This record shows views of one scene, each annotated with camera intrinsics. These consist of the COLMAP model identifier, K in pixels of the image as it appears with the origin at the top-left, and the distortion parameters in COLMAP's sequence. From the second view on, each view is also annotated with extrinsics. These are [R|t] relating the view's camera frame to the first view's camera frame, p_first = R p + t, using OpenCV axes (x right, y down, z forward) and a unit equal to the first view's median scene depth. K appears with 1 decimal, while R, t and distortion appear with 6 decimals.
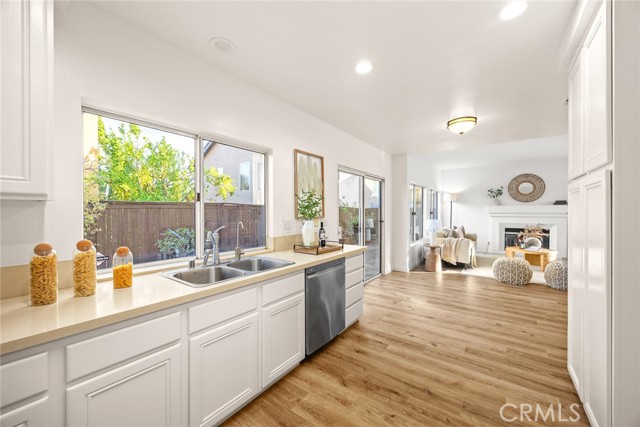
lens RADIAL K [[253.5, 0, 312.8], [0, 253.5, 212.0], [0, 0, 1]] dist [-0.000729, -0.000035]
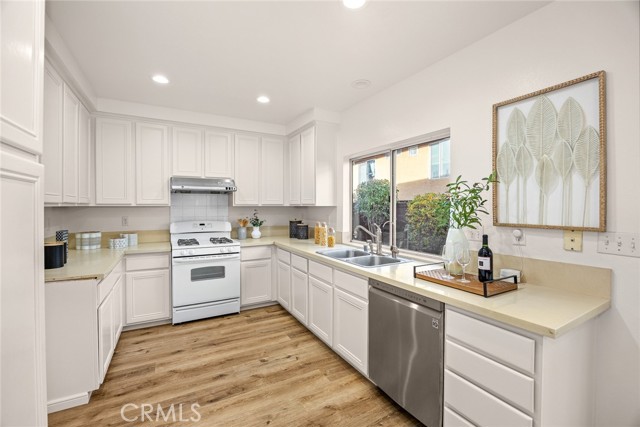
lens RADIAL K [[284.0, 0, 320.0], [0, 284.0, 213.5], [0, 0, 1]] dist [-0.000161, 0.000238]
pose [[-0.412962, 0.019418, -0.910541, 0.771207], [-0.008787, 0.999641, 0.025303, -0.018421], [0.910706, 0.018450, -0.412643, 1.028333]]
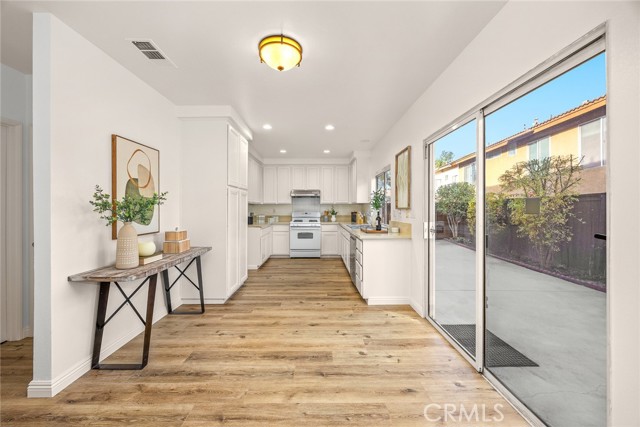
lens RADIAL K [[264.4, 0, 320.0], [0, 264.4, 213.5], [0, 0, 1]] dist [-0.000404, -0.000078]
pose [[-0.796041, 0.012133, -0.605121, 1.237789], [-0.001989, 0.999741, 0.022662, 0.021922], [0.605239, 0.019244, -0.795811, 2.161177]]
